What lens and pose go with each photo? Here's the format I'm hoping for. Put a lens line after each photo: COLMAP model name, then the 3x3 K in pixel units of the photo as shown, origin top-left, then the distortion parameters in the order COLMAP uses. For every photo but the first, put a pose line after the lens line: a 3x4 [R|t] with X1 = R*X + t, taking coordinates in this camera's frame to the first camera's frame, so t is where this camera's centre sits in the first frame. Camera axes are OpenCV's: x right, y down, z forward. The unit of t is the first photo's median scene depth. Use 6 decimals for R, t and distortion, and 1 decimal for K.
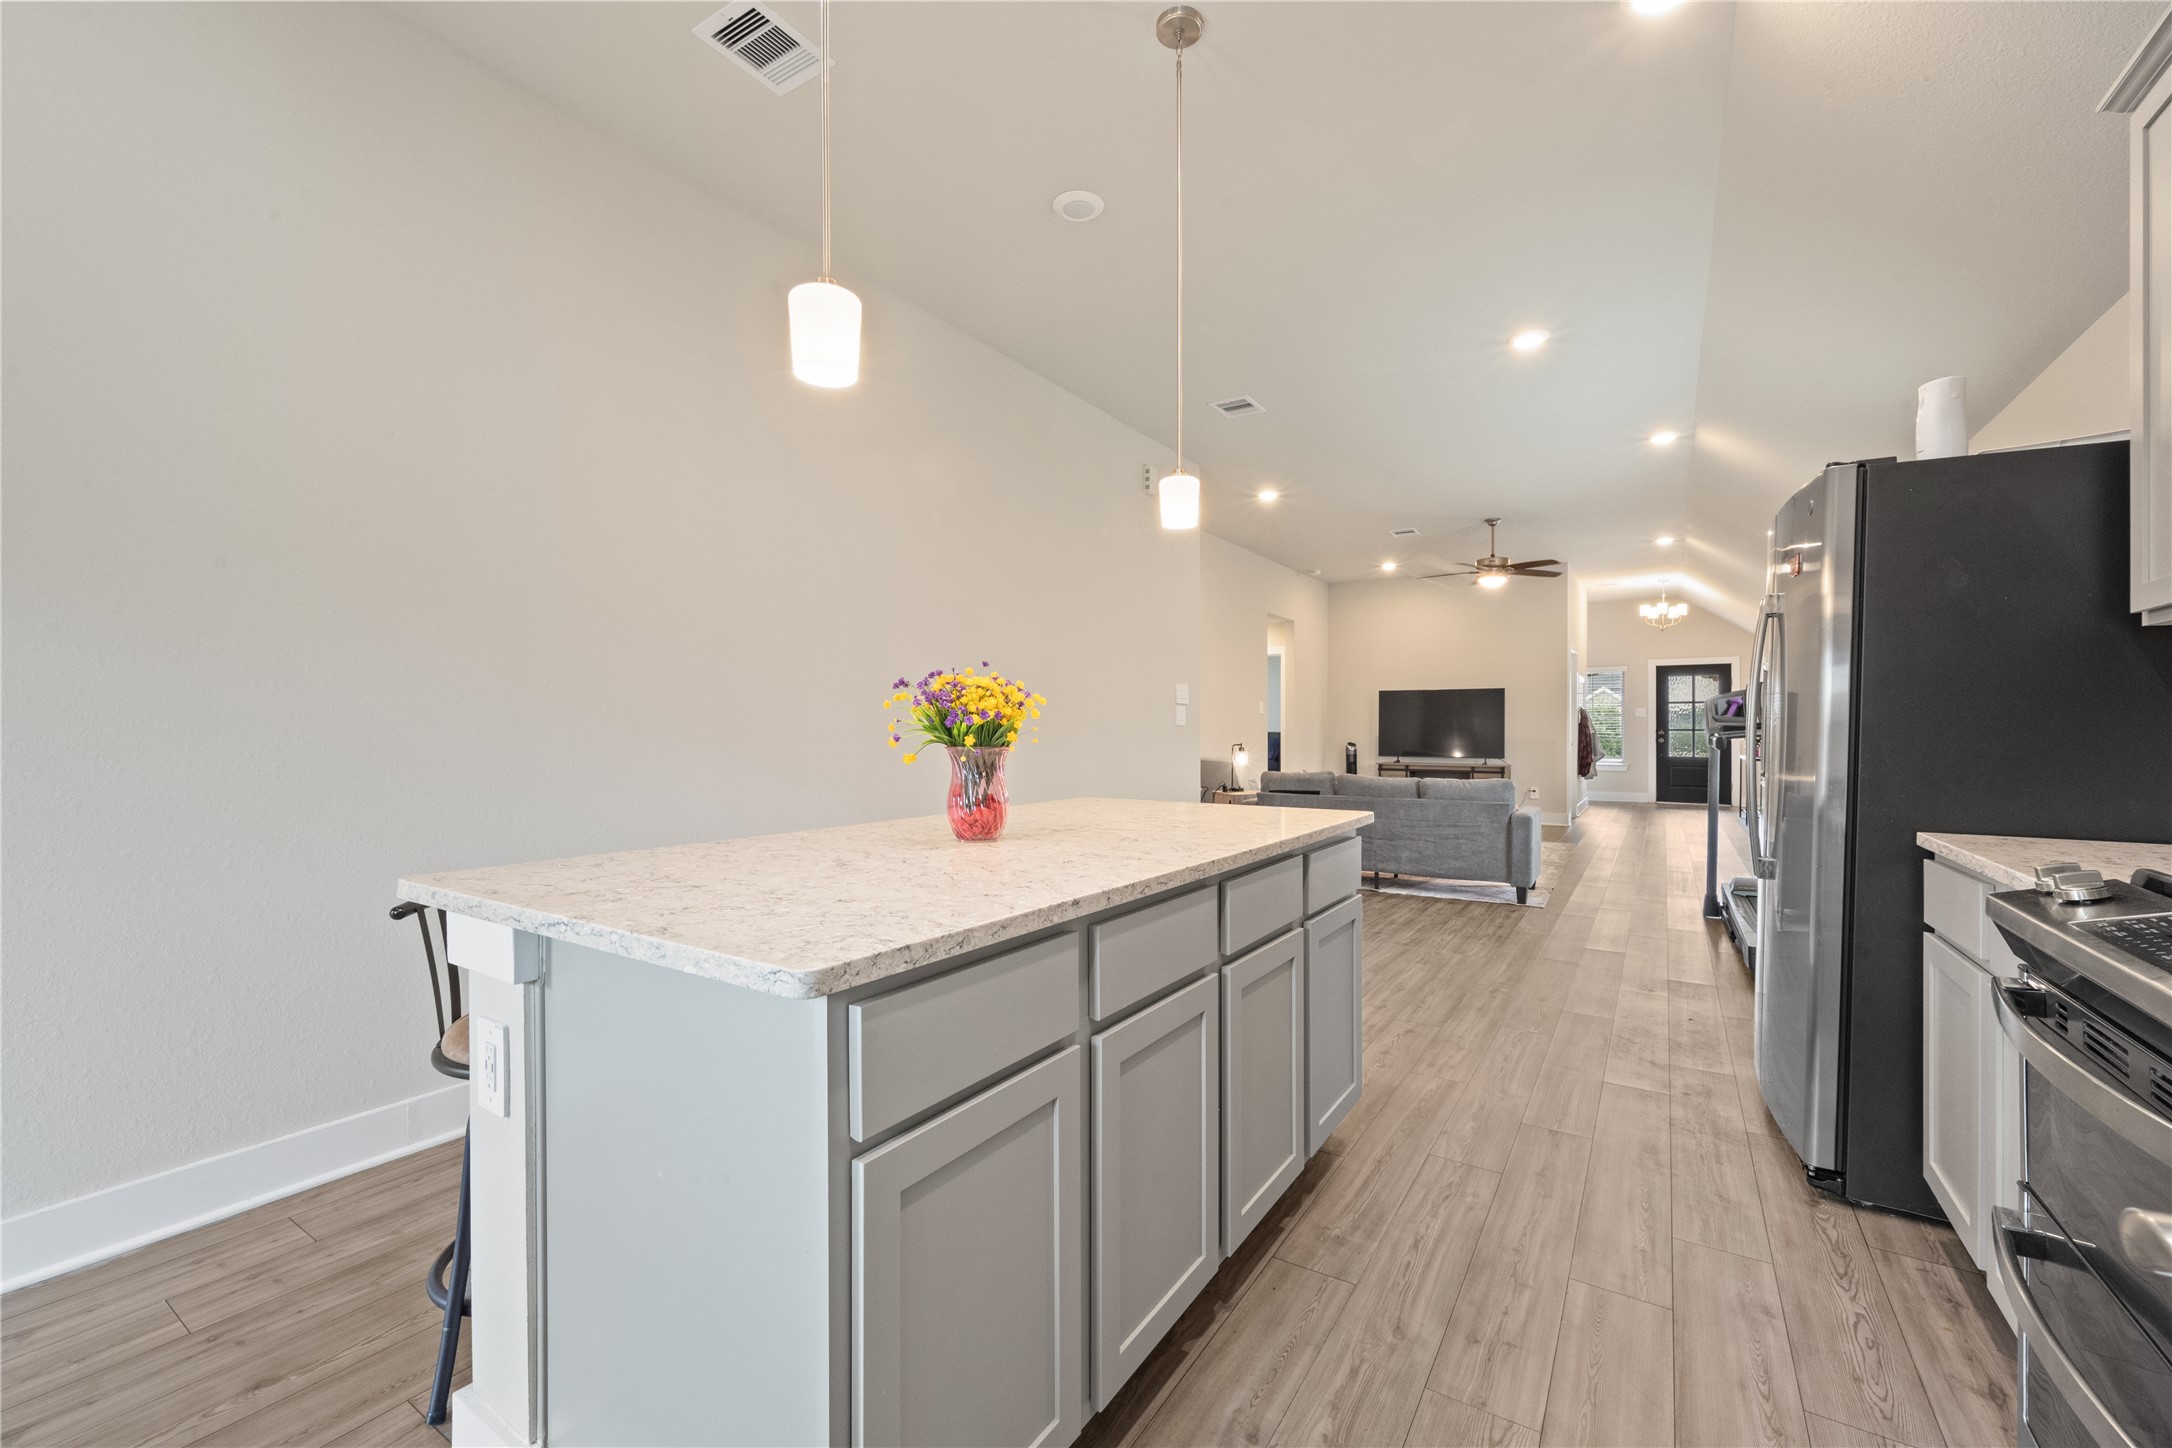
lens RADIAL K [[904.5, 0, 1064.7], [0, 904.5, 725.4], [0, 0, 1]] dist [0.002284, 0.000460]
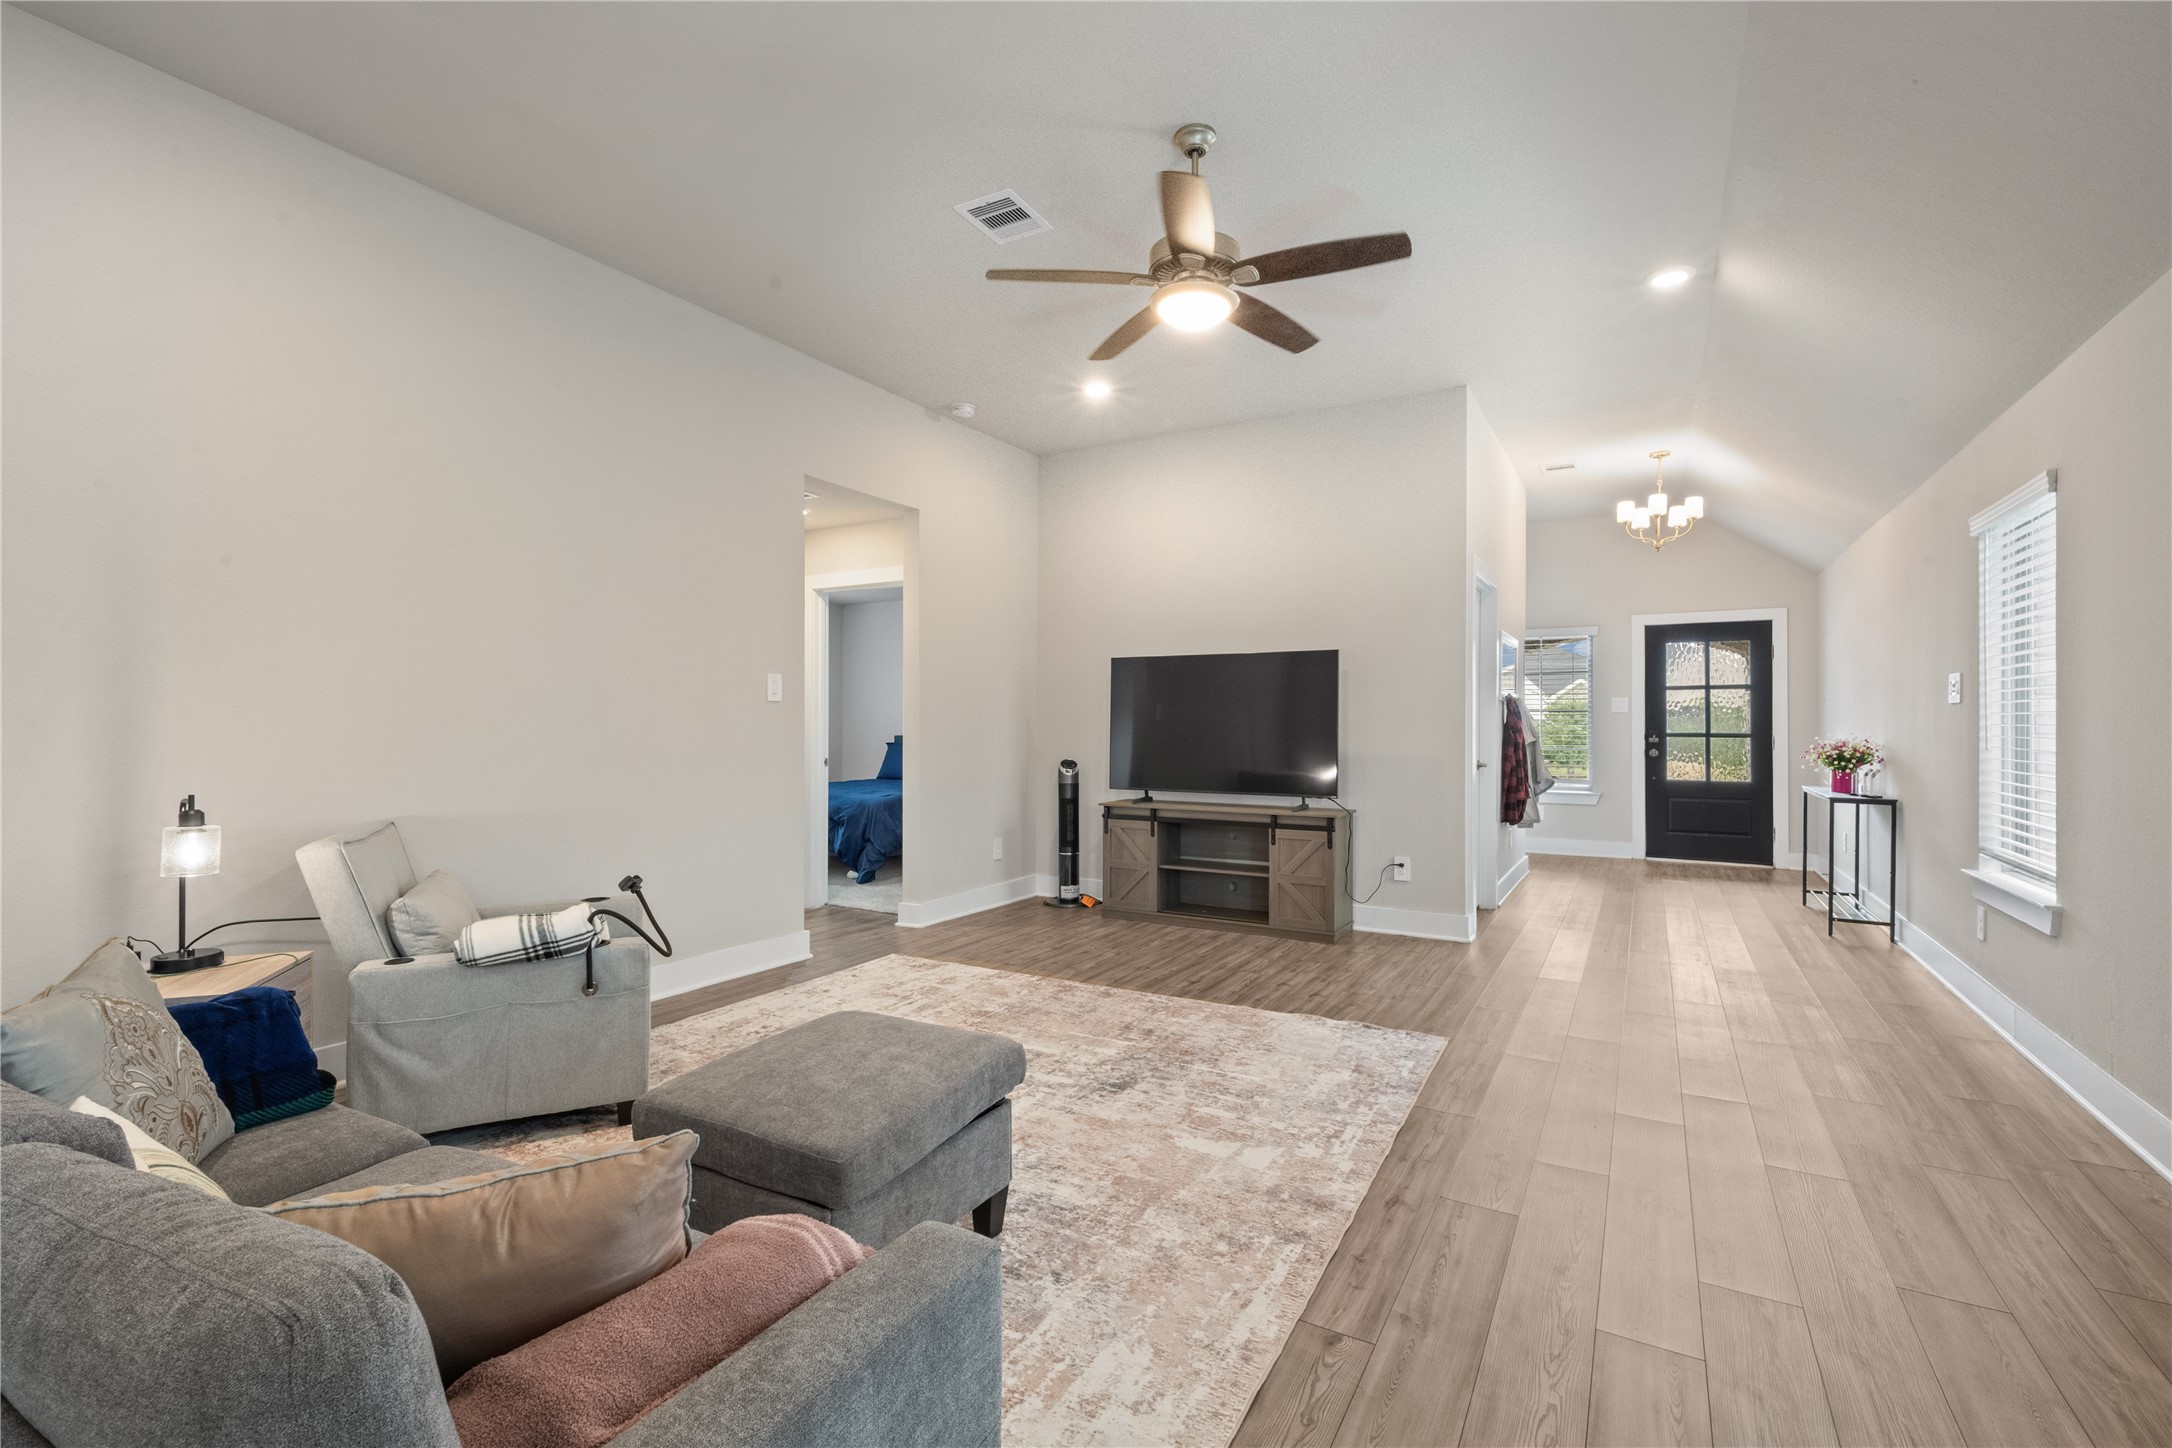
lens RADIAL K [[969.7, 0, 1095.5], [0, 969.7, 717.1], [0, 0, 1]] dist [0.009964, -0.000212]
pose [[0.997778, 0.003456, 0.066533, 0.293701], [-0.003112, 0.999981, -0.005262, -0.002472], [-0.066550, 0.005043, 0.997770, 0.453354]]
